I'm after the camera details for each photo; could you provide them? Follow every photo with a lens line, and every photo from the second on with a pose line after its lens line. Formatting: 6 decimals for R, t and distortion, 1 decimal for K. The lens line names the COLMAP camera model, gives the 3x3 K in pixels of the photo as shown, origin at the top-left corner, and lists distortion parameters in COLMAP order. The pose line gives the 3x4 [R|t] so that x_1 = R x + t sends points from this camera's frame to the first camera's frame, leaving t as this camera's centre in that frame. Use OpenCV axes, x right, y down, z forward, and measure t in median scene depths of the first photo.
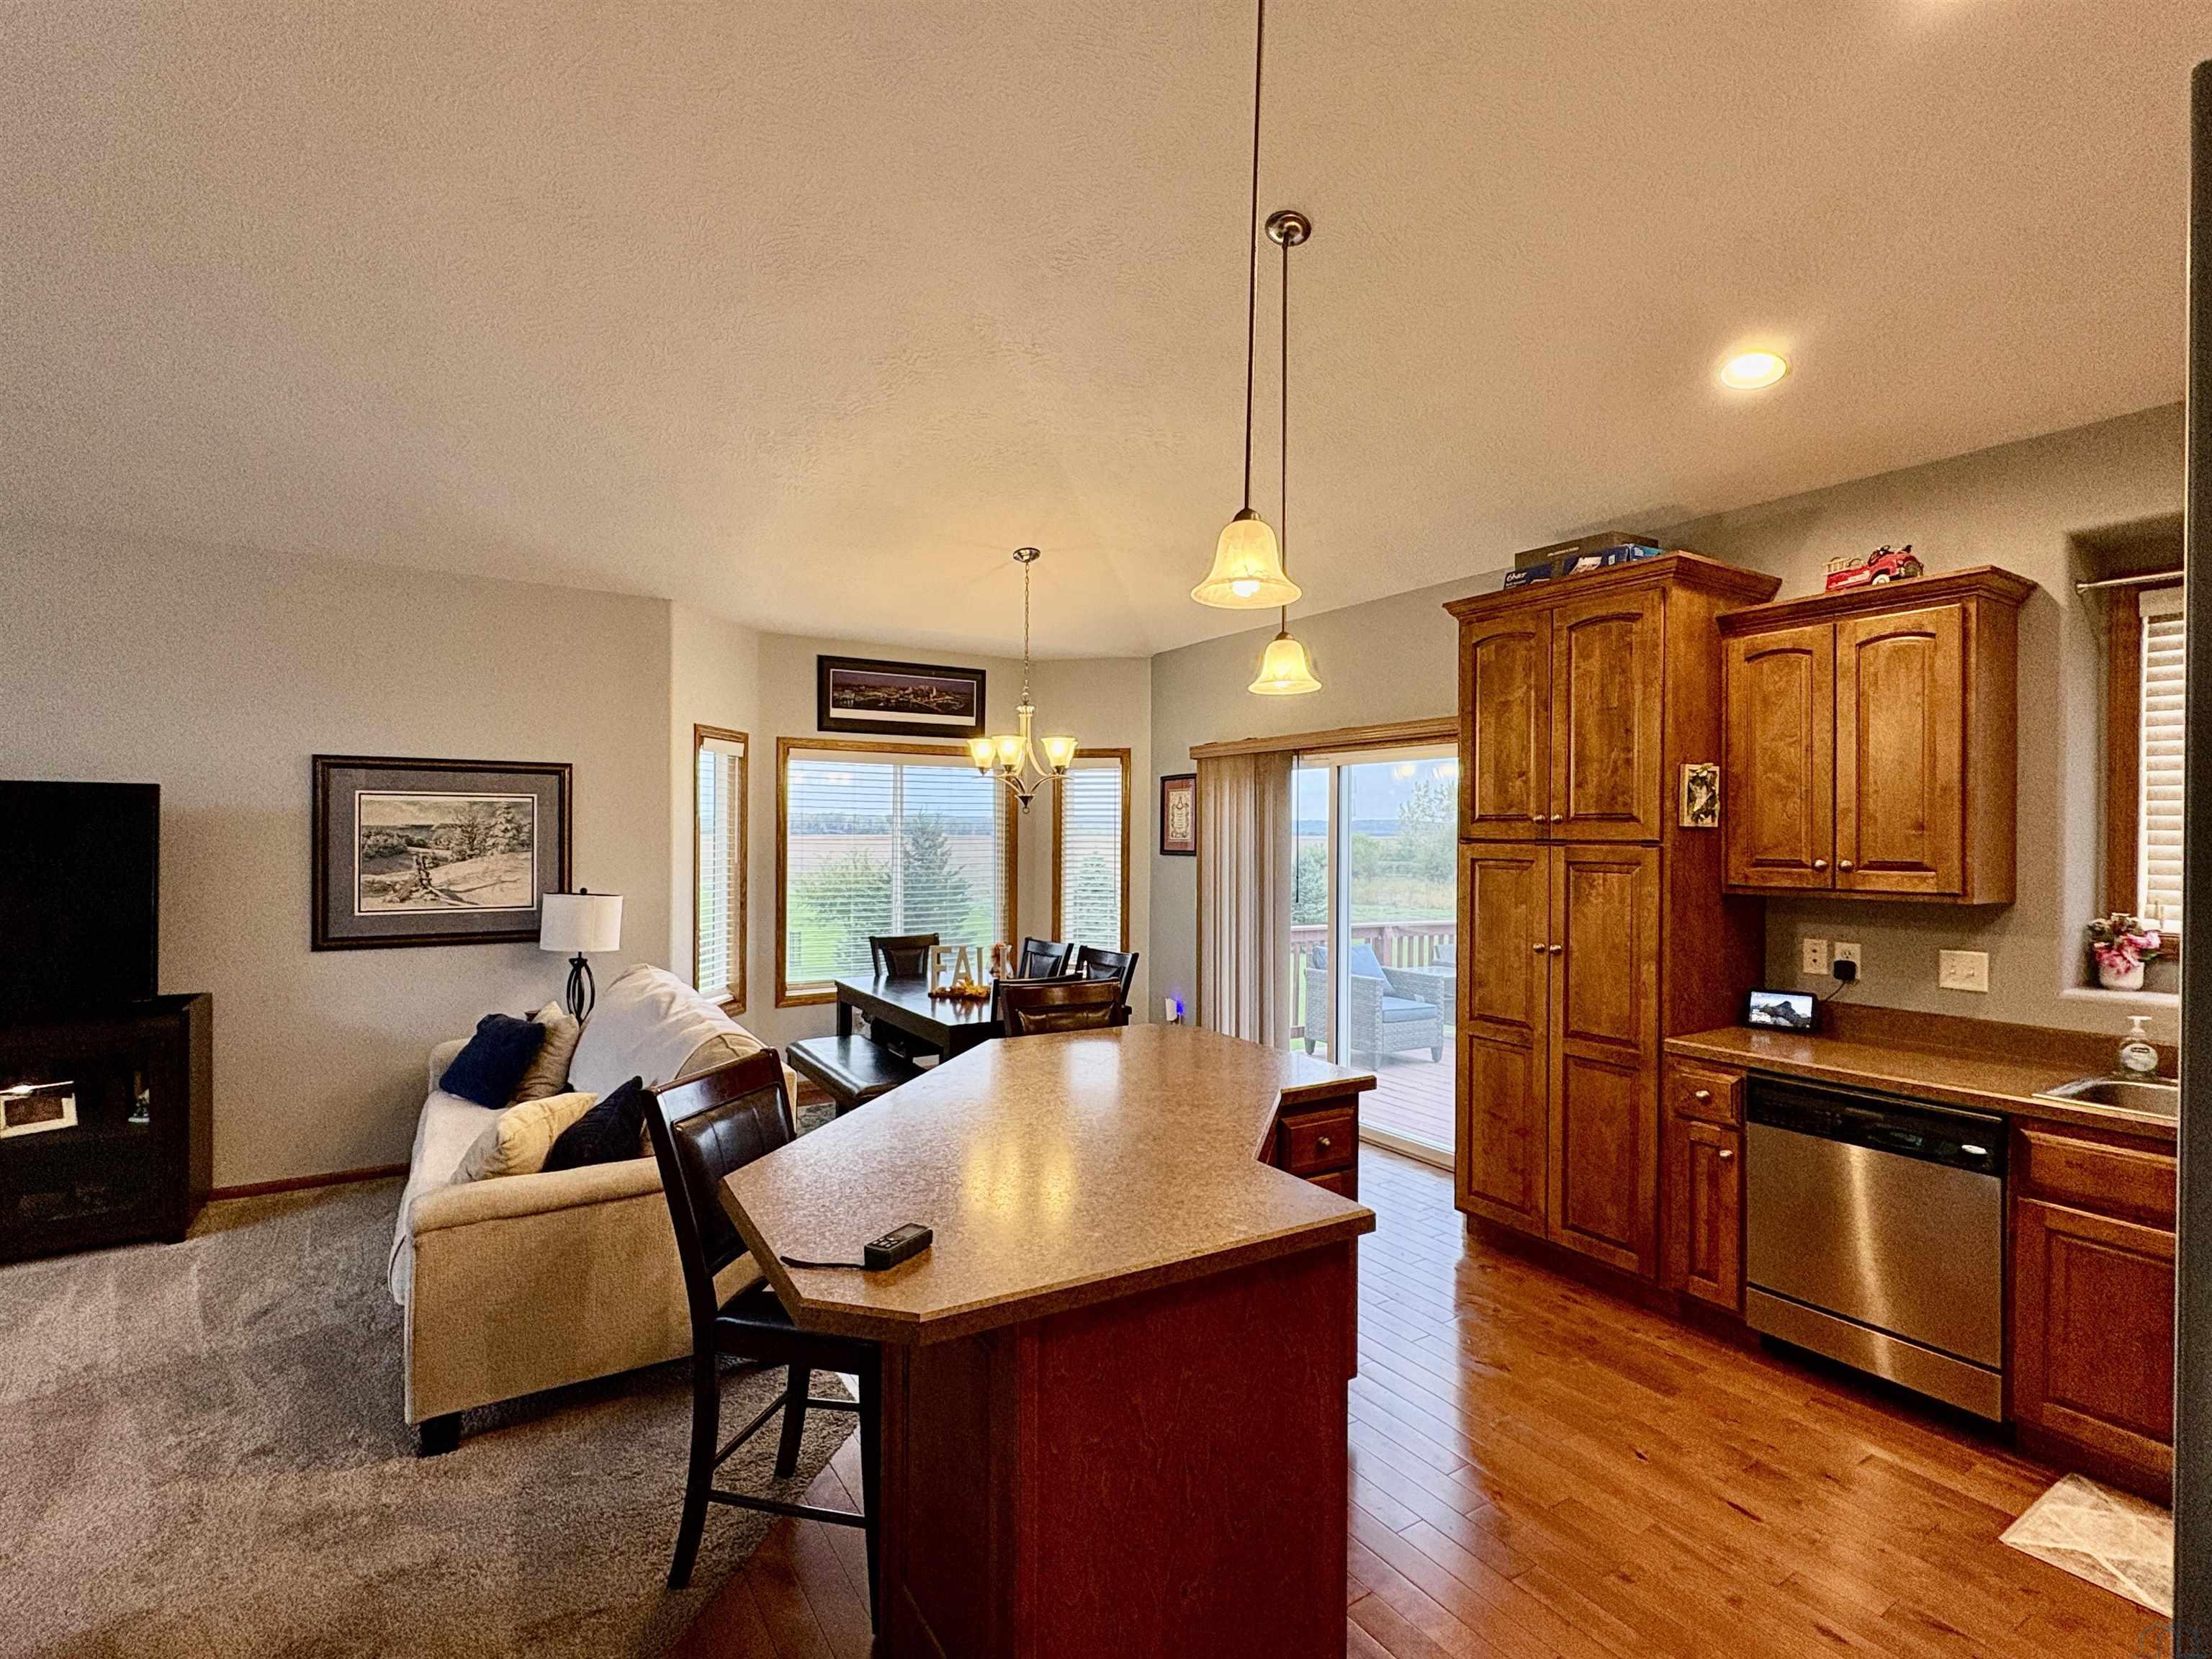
lens RADIAL K [[1034.9, 0, 1106.0], [0, 1034.9, 829.5], [0, 0, 1]] dist [-0.000937, 0.000310]
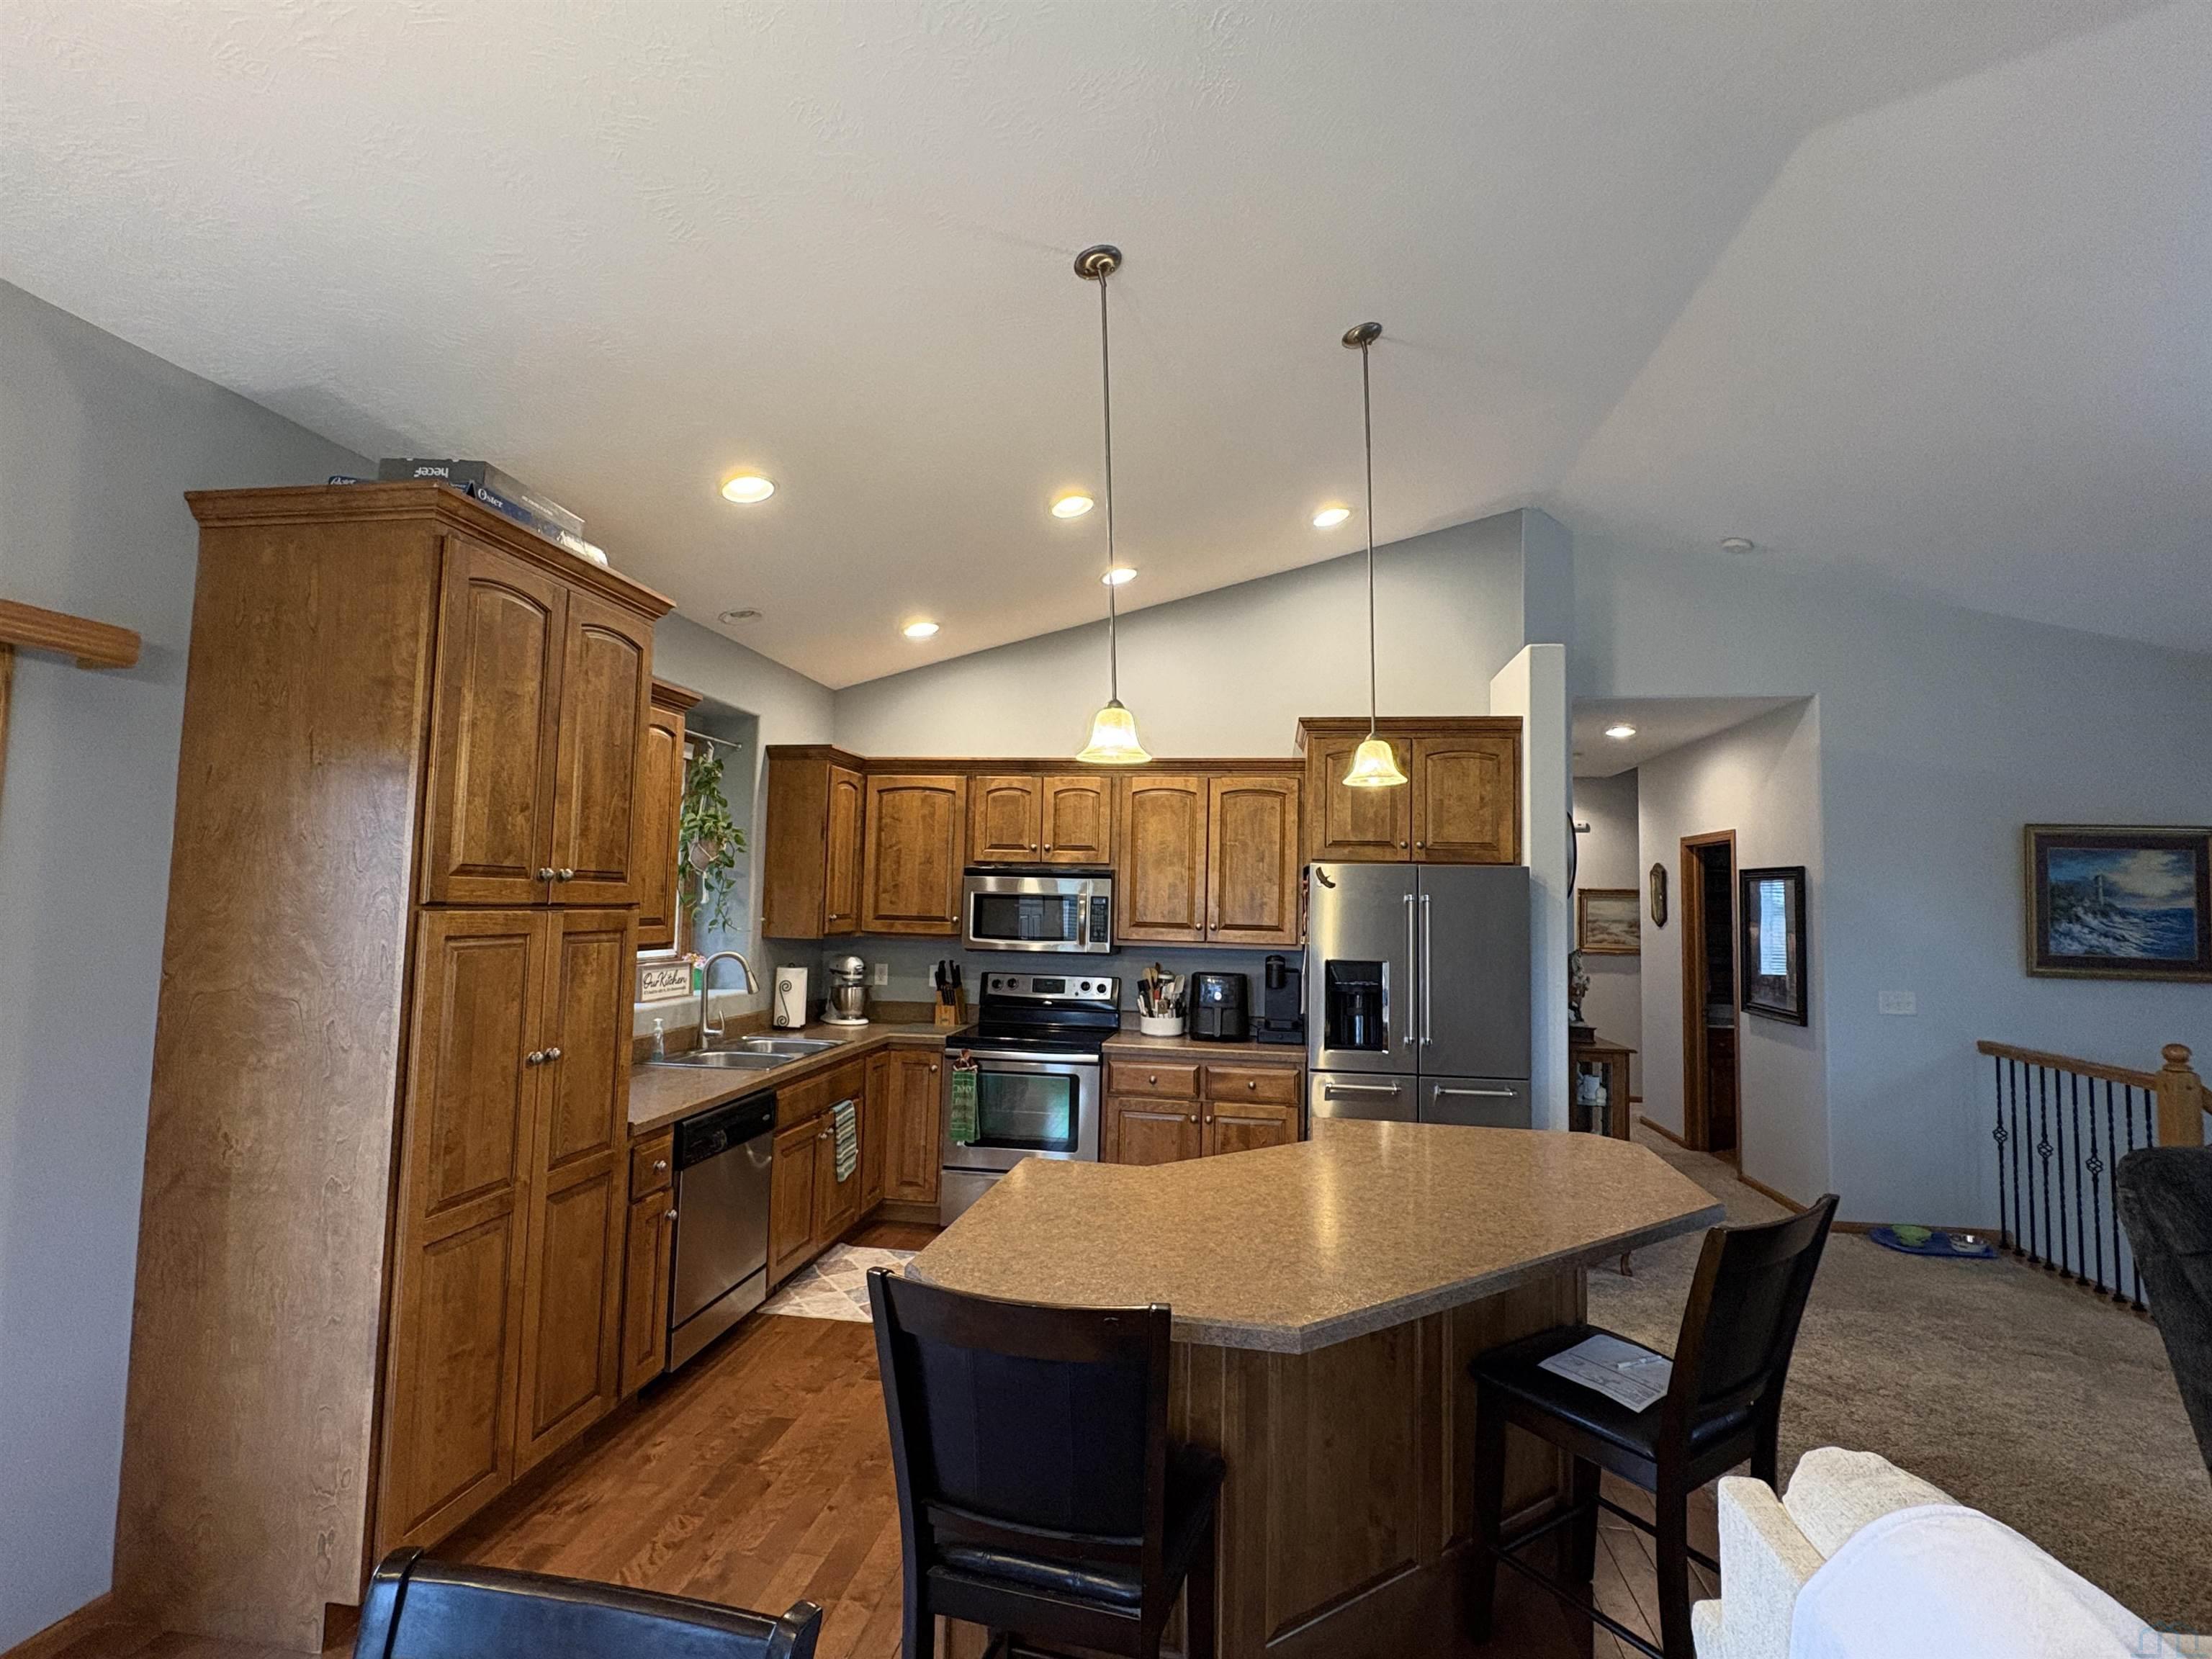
lens RADIAL K [[1034.9, 0, 1106.0], [0, 1034.9, 829.5], [0, 0, 1]] dist [-0.000937, 0.000310]
pose [[-0.748630, 0.023047, 0.662588, -0.318307], [-0.030846, 0.997103, -0.069535, -0.002881], [-0.662271, -0.072494, -0.745749, 1.195714]]
